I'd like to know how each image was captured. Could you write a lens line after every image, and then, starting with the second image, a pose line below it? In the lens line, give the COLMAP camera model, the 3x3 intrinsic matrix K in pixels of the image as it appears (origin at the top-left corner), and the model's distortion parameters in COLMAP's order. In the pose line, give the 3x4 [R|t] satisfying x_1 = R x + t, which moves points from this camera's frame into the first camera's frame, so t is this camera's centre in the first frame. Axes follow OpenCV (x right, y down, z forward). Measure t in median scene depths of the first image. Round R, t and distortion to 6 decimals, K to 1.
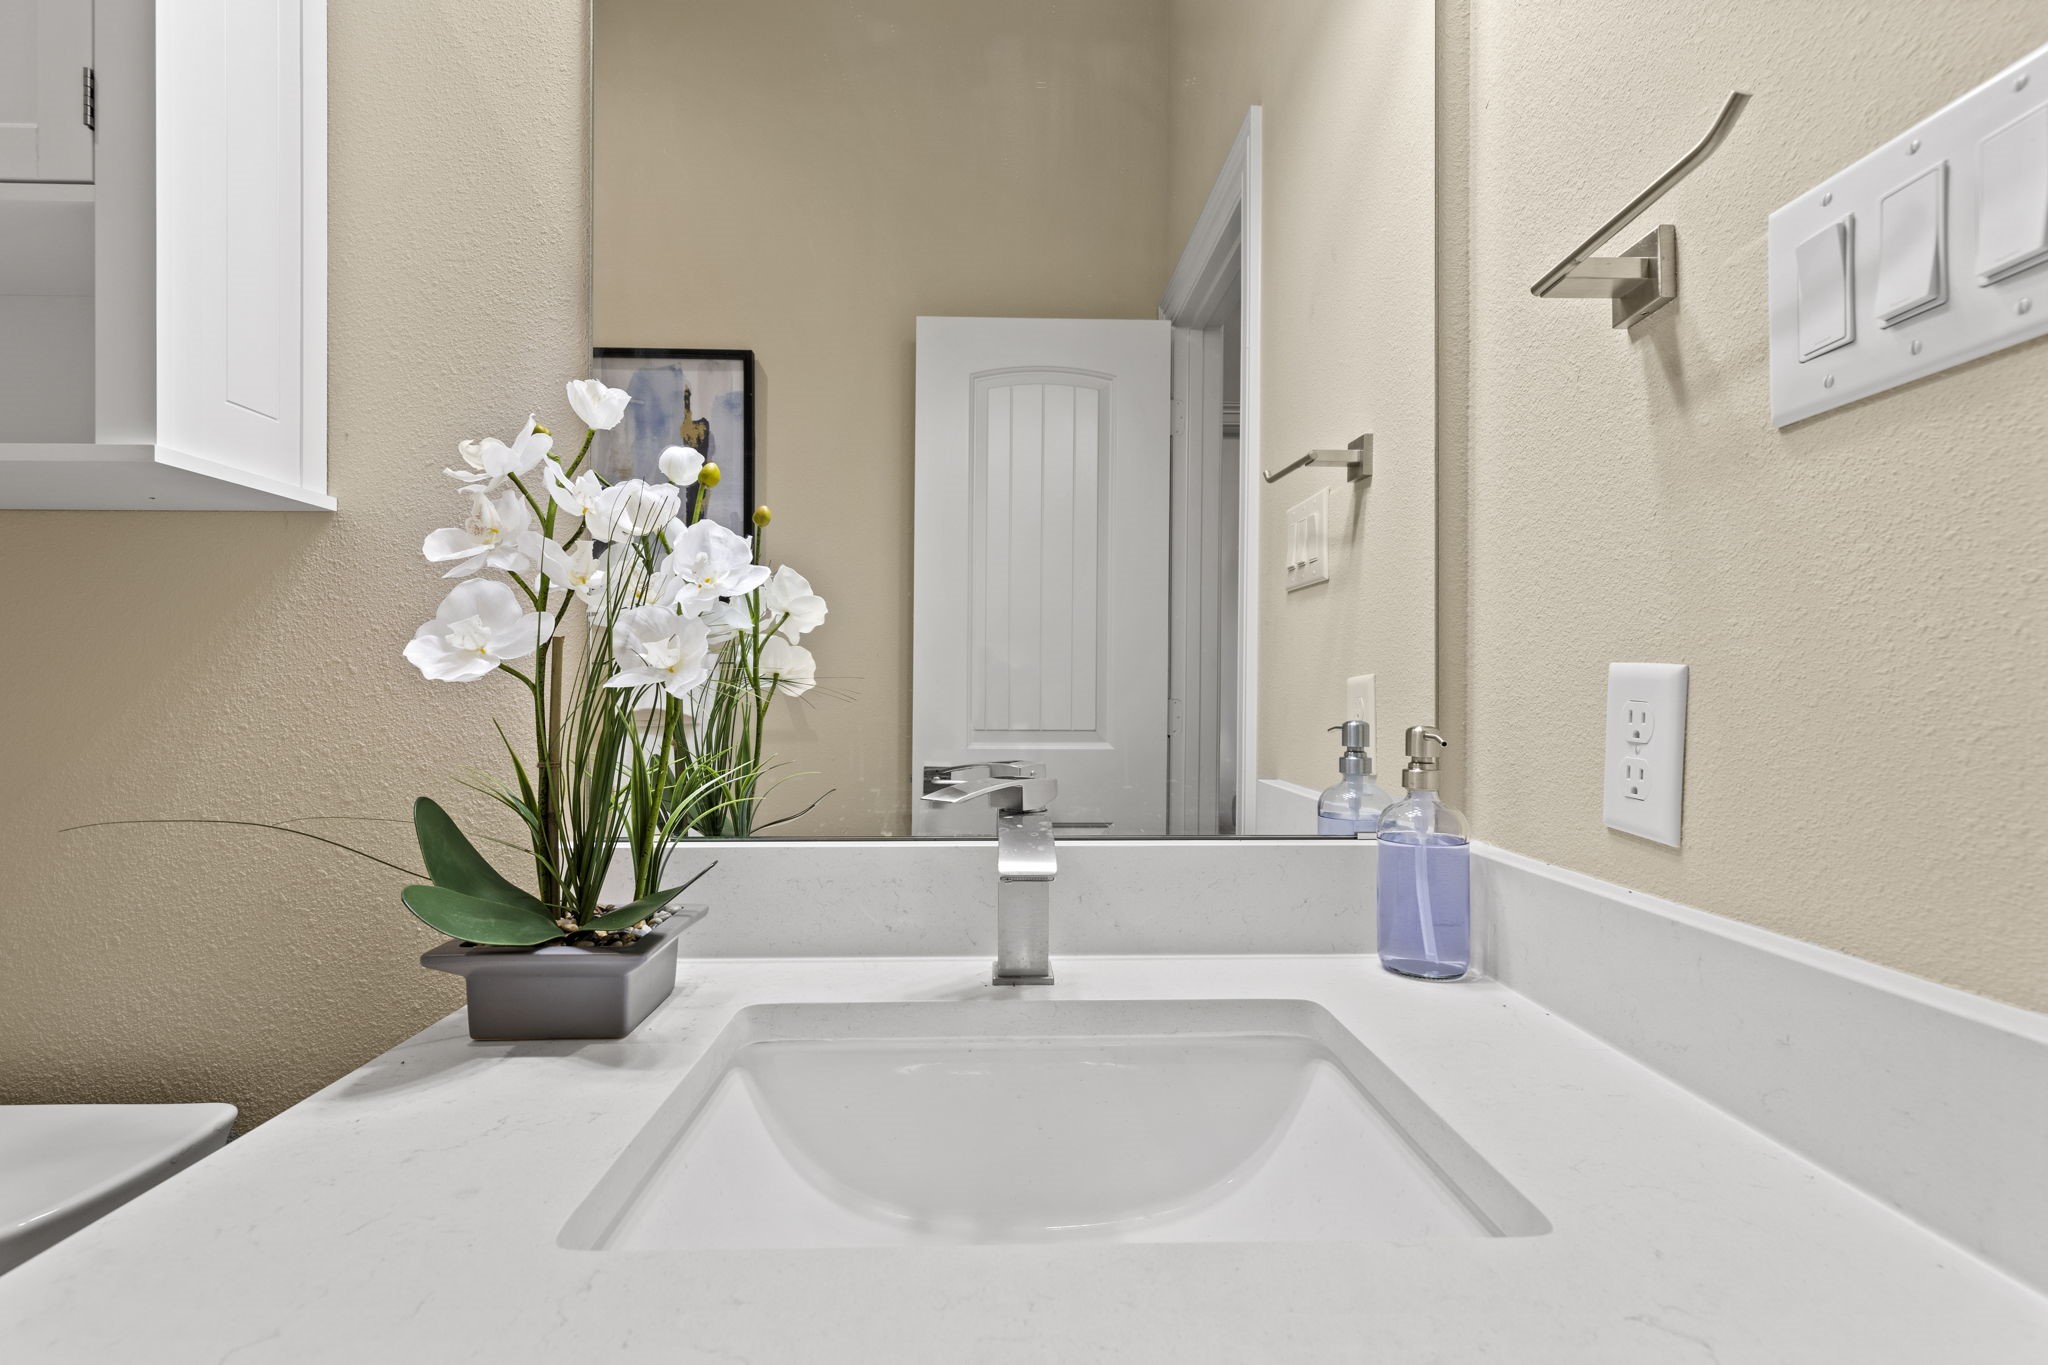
lens RADIAL K [[930.1, 0, 1025.0], [0, 930.1, 680.8], [0, 0, 1]] dist [0.002130, 0.000187]
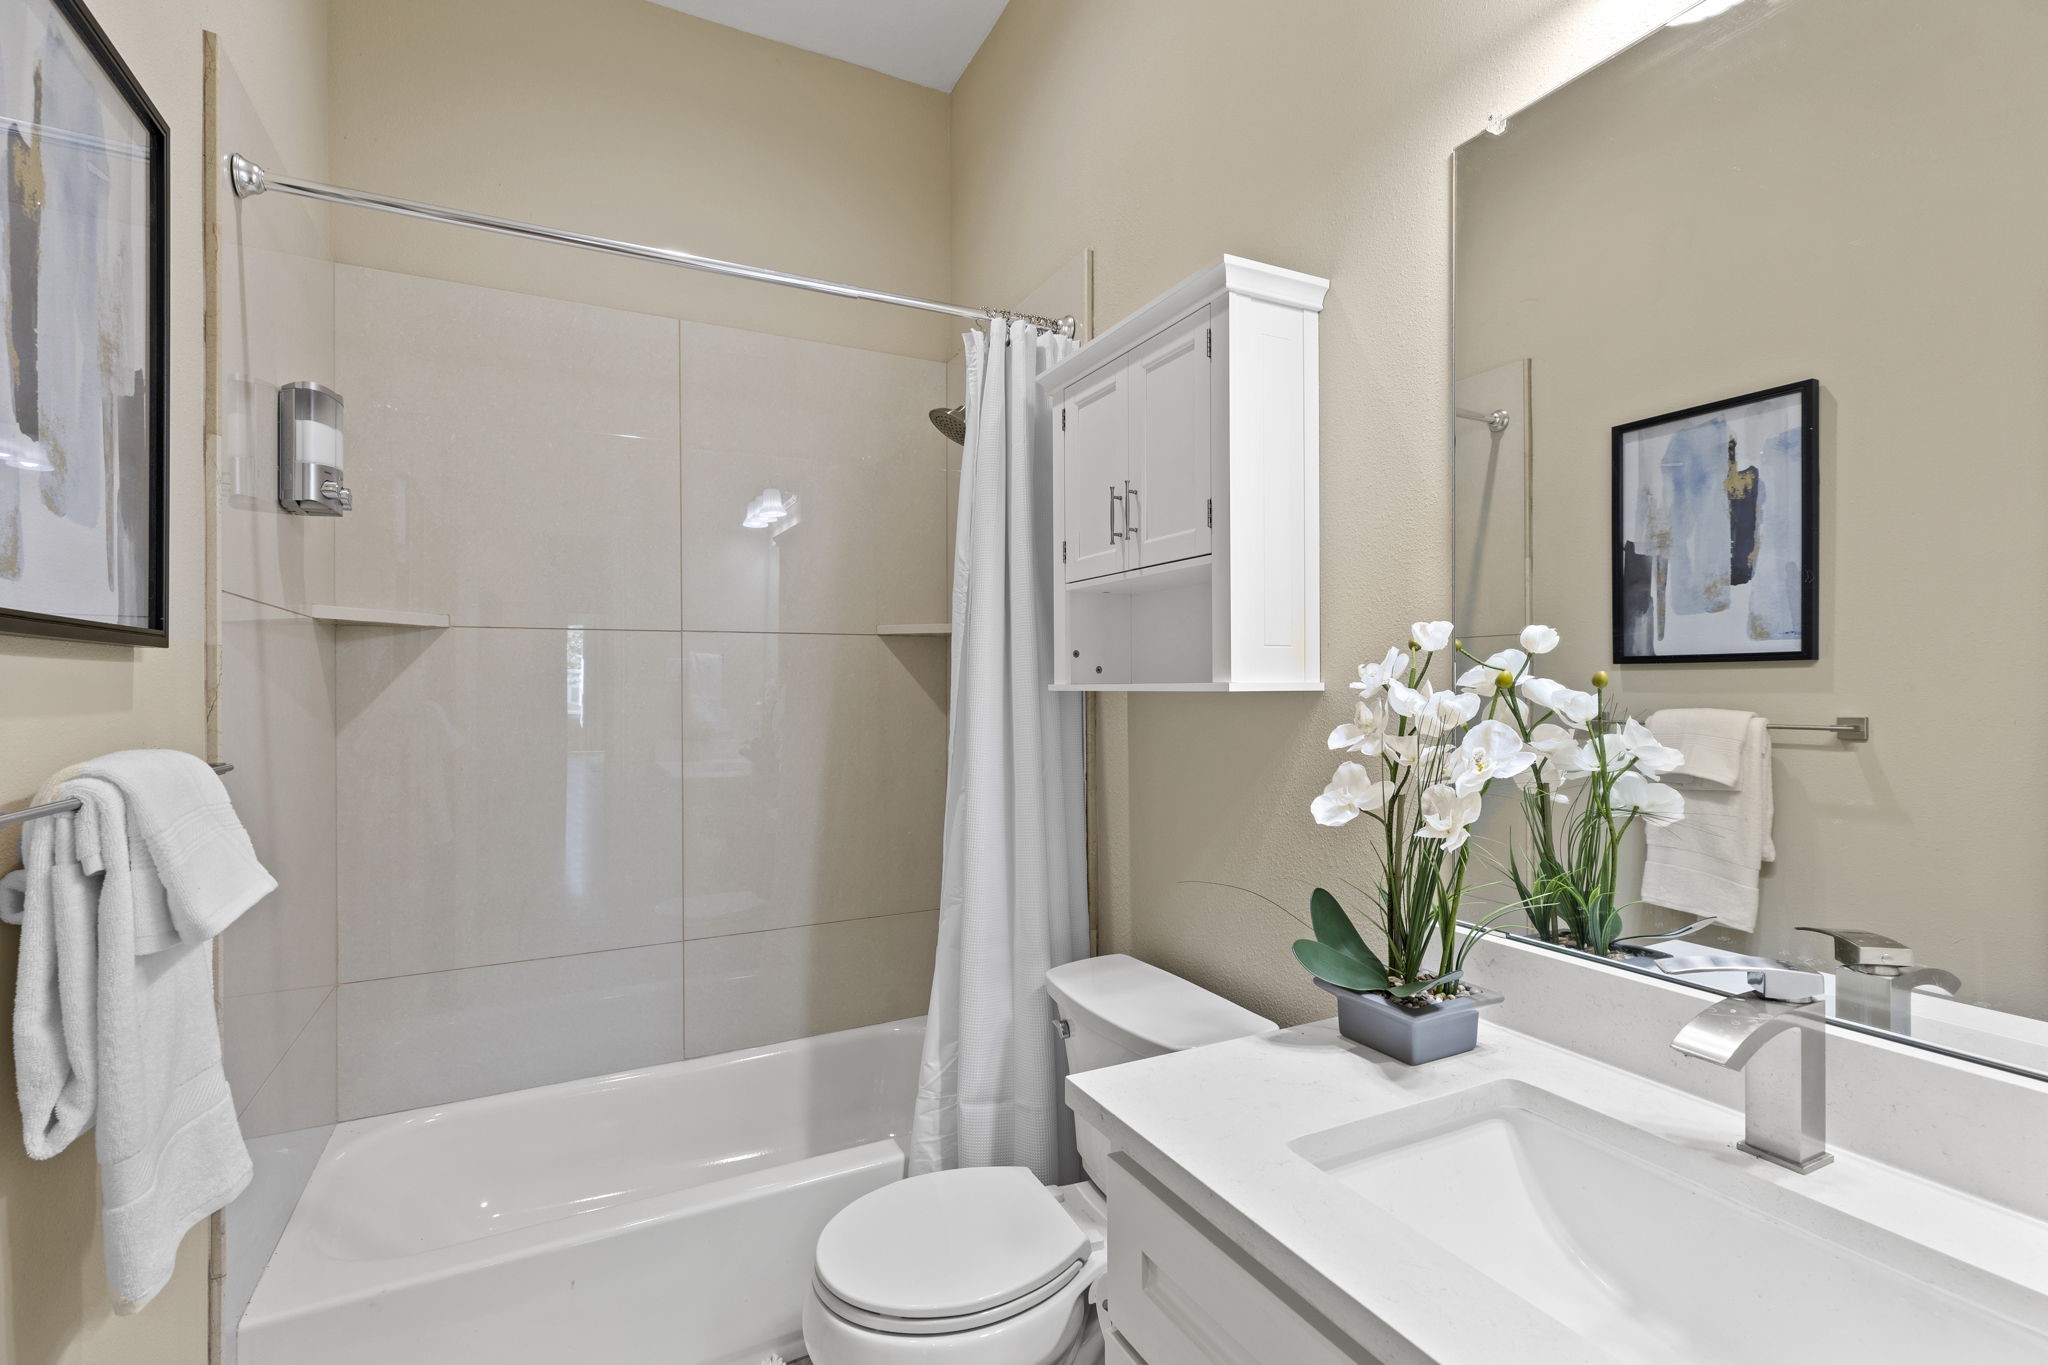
lens RADIAL K [[928.5, 0, 1024.7], [0, 928.5, 678.5], [0, 0, 1]] dist [0.002759, 0.000443]
pose [[0.420499, -0.007767, -0.907260, 0.651819], [0.015464, 0.999879, -0.001392, -0.252211], [0.907161, -0.013444, 0.420568, -0.225138]]
